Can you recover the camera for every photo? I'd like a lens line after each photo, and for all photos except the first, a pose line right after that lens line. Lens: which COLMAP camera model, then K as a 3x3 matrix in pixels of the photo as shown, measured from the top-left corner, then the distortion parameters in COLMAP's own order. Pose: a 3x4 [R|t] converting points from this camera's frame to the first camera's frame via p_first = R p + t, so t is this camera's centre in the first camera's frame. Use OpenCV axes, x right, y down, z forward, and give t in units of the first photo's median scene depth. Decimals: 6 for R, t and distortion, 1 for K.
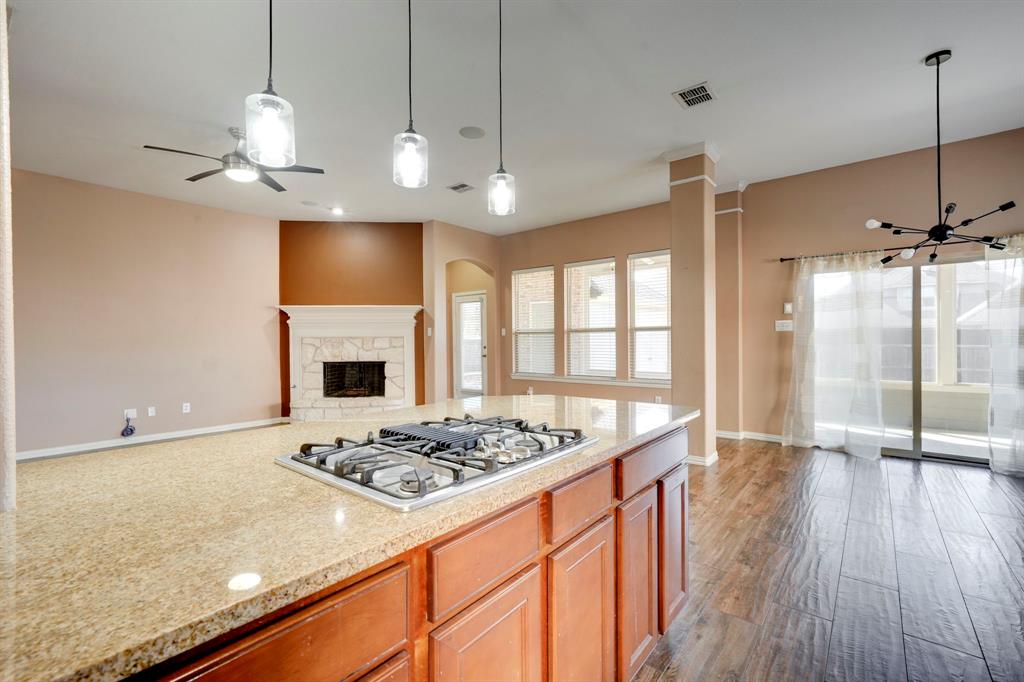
lens RADIAL K [[428.6, 0, 513.9], [0, 428.6, 340.3], [0, 0, 1]] dist [-0.006472, 0.001983]
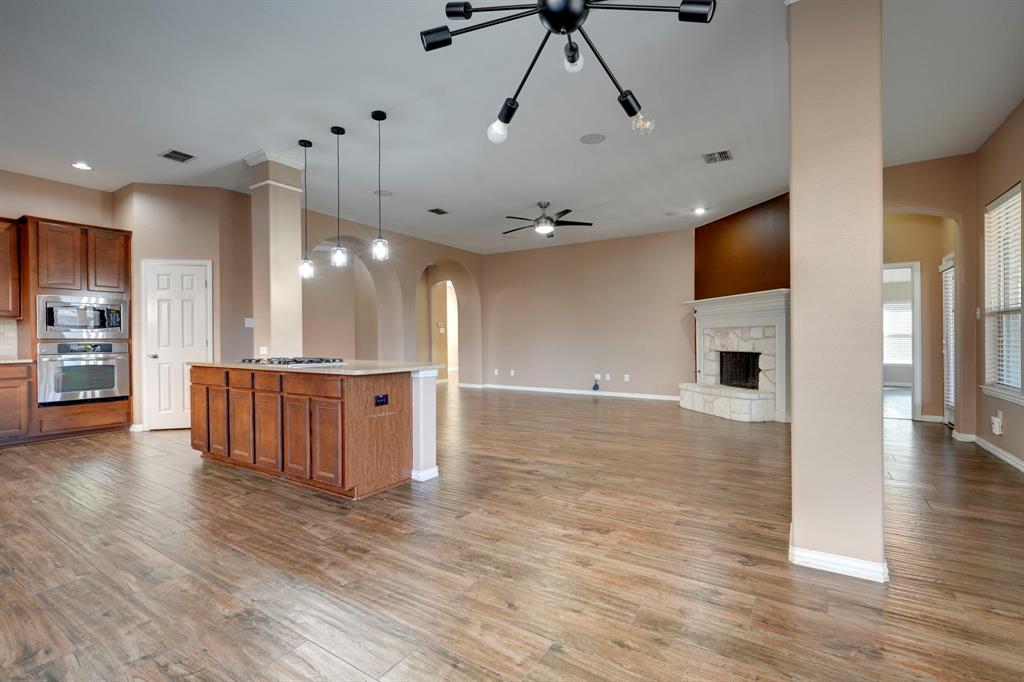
lens RADIAL K [[428.6, 0, 517.7], [0, 428.6, 340.5], [0, 0, 1]] dist [-0.006472, 0.001983]
pose [[0.151412, 0.009031, -0.988430, 0.586805], [0.003581, 0.999947, 0.009685, 0.013086], [0.988464, -0.005006, 0.151371, 0.373034]]
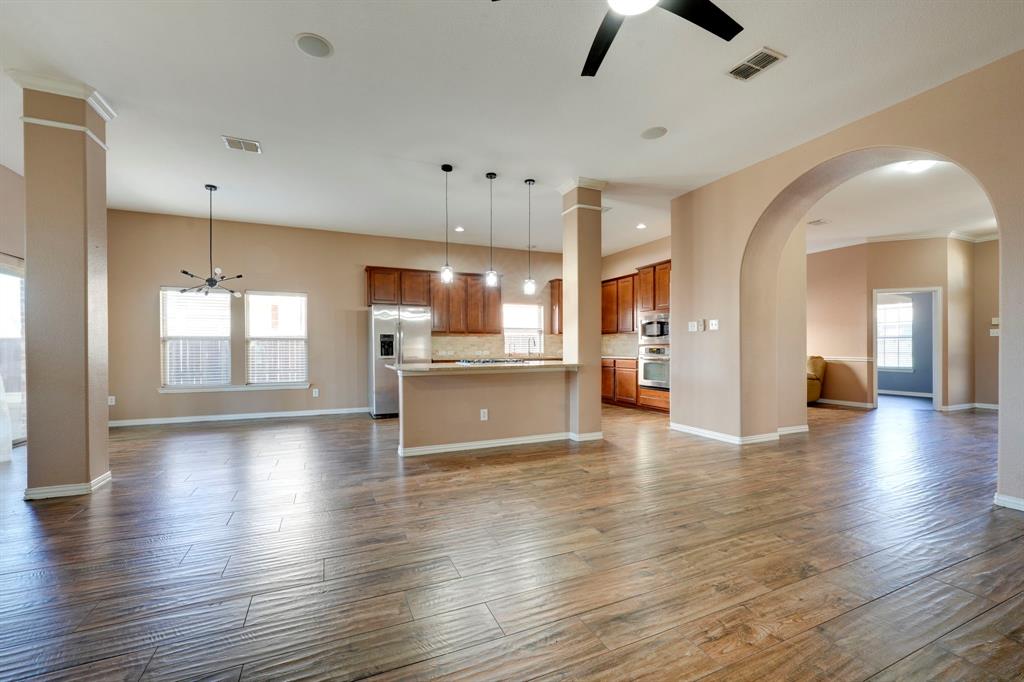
lens RADIAL K [[428.6, 0, 494.8], [0, 428.6, 365.0], [0, 0, 1]] dist [-0.006472, 0.001983]
pose [[-0.885697, -0.010649, 0.464141, -0.460182], [0.010418, 0.999029, 0.042802, 0.016927], [-0.464146, 0.042745, -0.884727, 0.898519]]
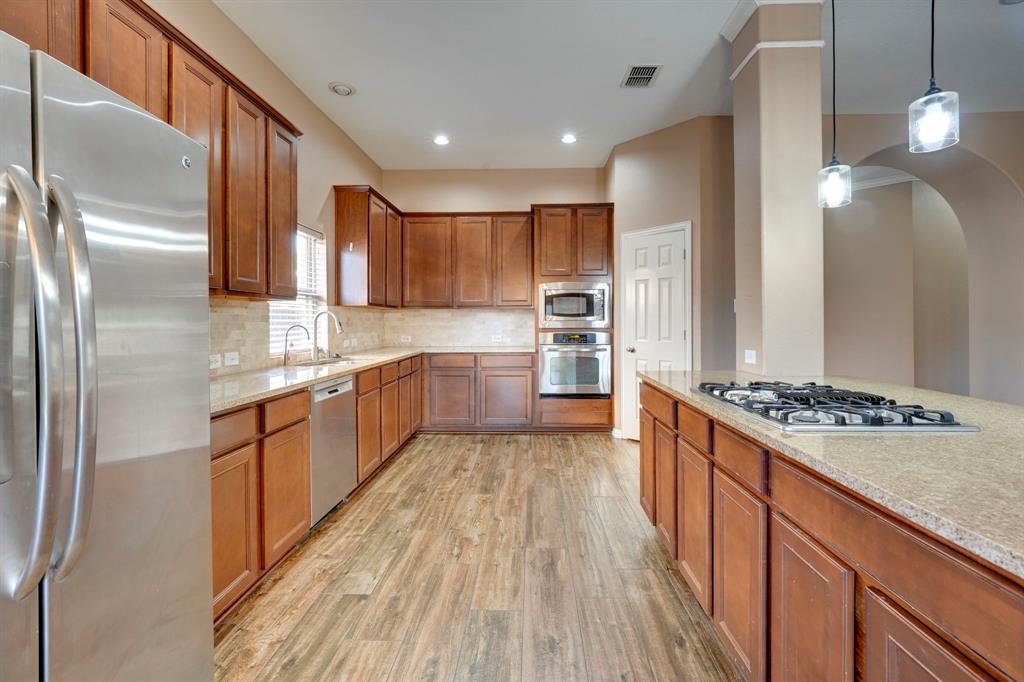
lens RADIAL K [[455.7, 0, 536.5], [0, 455.7, 318.9], [0, 0, 1]] dist [-0.006338, 0.000526]
pose [[-0.767349, 0.004893, -0.641211, 0.234205], [0.005206, 0.999985, 0.001401, -0.002382], [0.641209, -0.002263, -0.767363, 0.256628]]
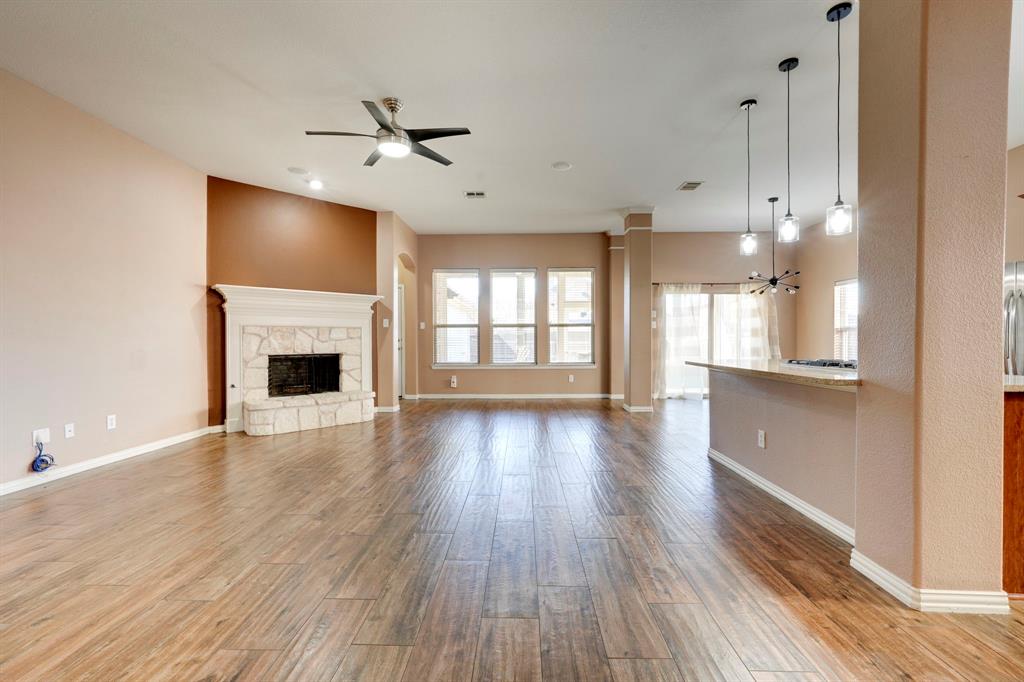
lens RADIAL K [[428.6, 0, 509.8], [0, 428.6, 343.8], [0, 0, 1]] dist [-0.006472, 0.001983]
pose [[0.792060, -0.002537, 0.610439, -0.635070], [-0.003594, 0.999955, 0.008818, 0.020078], [-0.610433, -0.009178, 0.792014, 0.042529]]
